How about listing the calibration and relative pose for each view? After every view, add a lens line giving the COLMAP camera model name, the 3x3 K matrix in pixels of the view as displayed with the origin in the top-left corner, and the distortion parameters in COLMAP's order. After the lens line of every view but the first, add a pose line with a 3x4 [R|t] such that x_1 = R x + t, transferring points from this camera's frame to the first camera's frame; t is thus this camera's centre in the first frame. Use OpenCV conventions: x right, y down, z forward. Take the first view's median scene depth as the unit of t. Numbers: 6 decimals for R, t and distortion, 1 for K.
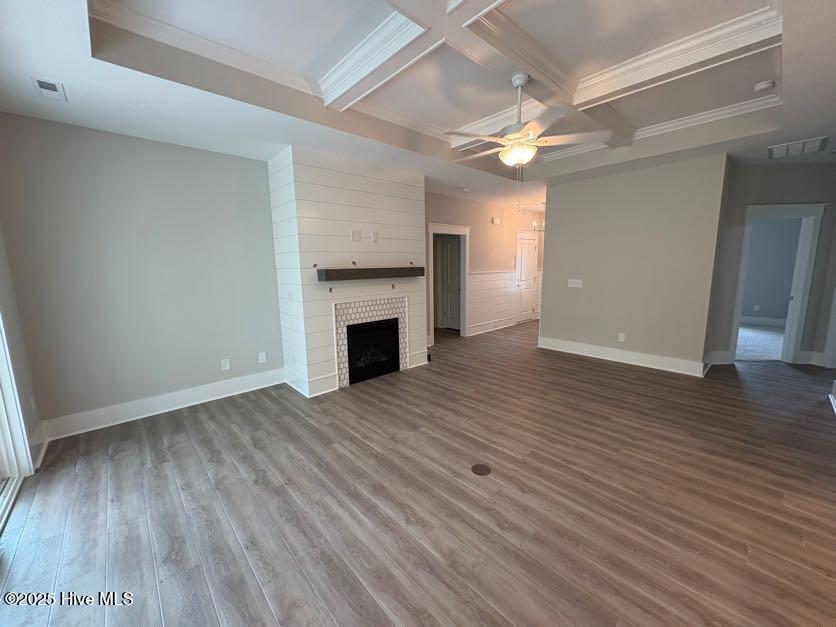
lens RADIAL K [[330.3, 0, 417.8], [0, 330.3, 311.3], [0, 0, 1]] dist [-0.000483, 0.000458]
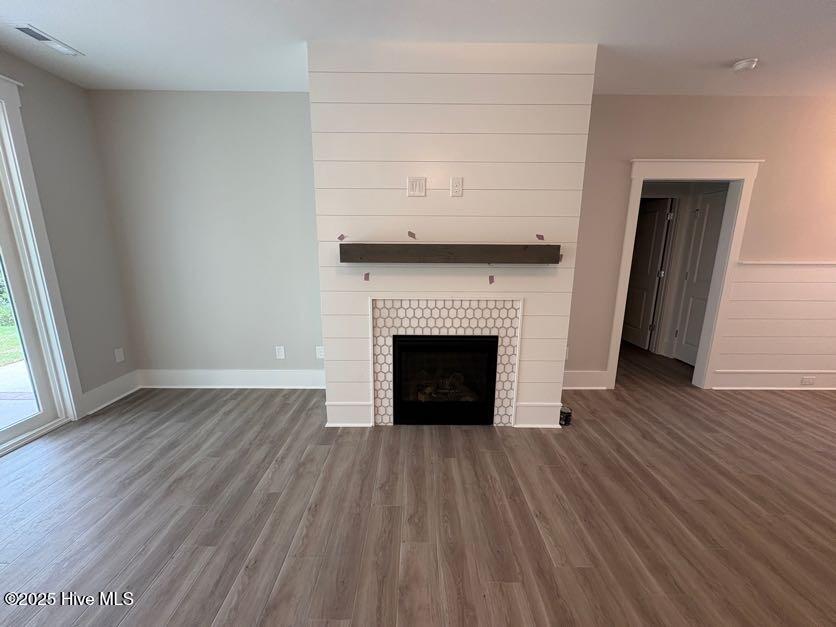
lens RADIAL K [[330.3, 0, 417.0], [0, 330.3, 313.5], [0, 0, 1]] dist [-0.000483, 0.000458]
pose [[0.741363, 0.158654, -0.652081, 0.222152], [-0.113149, 0.987294, 0.111570, -0.073155], [0.661497, -0.008931, 0.749895, 0.556983]]
